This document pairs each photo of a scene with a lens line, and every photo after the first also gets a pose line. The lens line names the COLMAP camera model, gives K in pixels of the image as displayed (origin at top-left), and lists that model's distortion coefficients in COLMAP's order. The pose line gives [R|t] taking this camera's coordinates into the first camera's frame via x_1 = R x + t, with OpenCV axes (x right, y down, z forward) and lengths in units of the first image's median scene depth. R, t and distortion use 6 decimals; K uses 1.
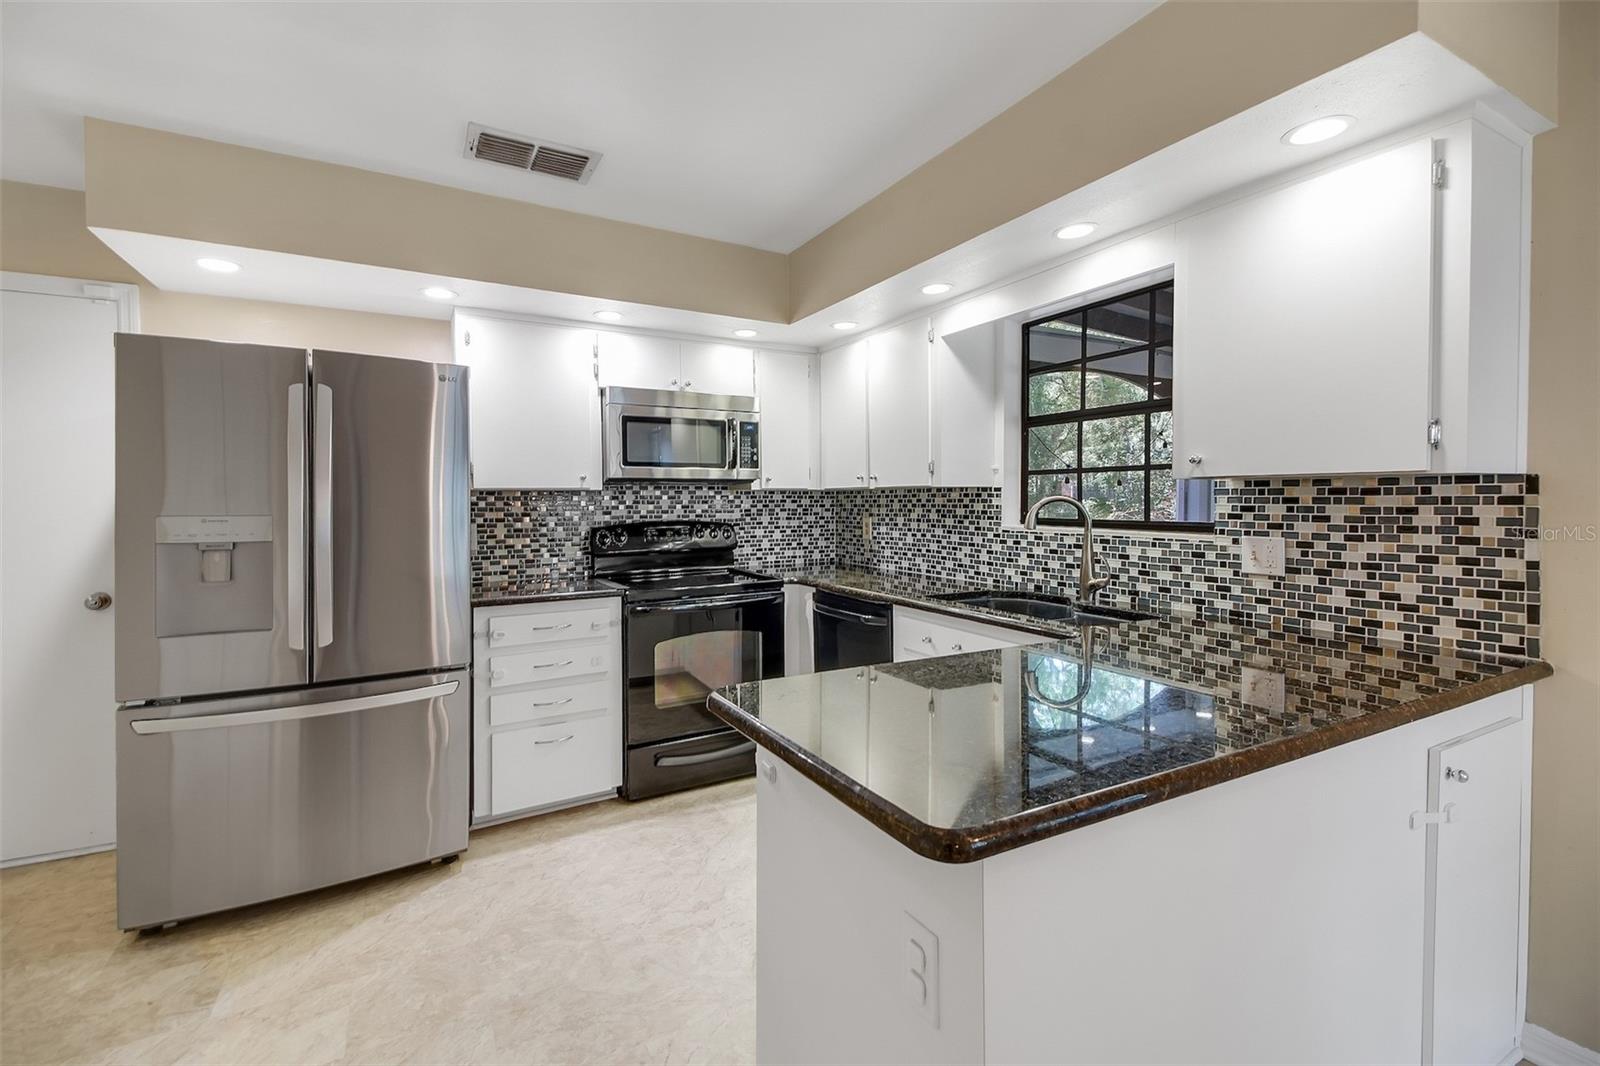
lens RADIAL K [[691.5, 0, 795.7], [0, 691.5, 511.6], [0, 0, 1]] dist [0.053292, -0.025792]
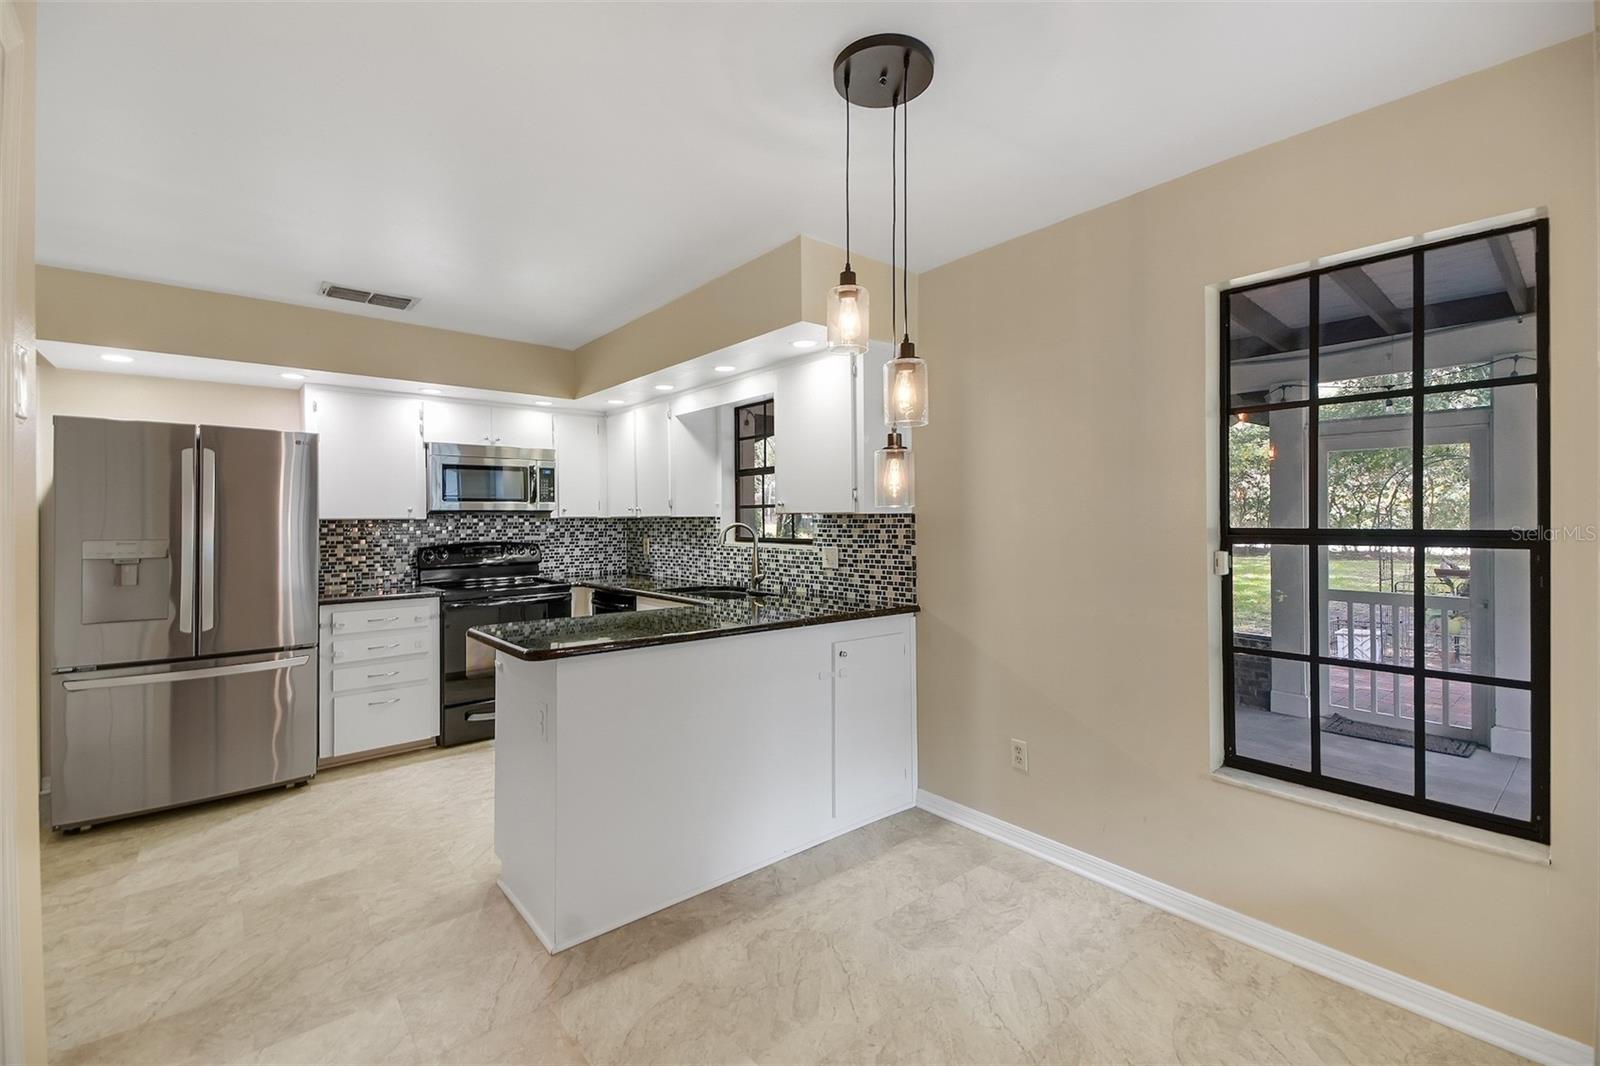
lens RADIAL K [[696.1, 0, 802.9], [0, 696.1, 521.4], [0, 0, 1]] dist [0.052760, -0.026693]
pose [[0.982711, -0.003145, 0.185117, 0.195176], [0.006405, 0.999835, -0.017015, 0.001206], [-0.185033, 0.017907, 0.982569, -0.497908]]
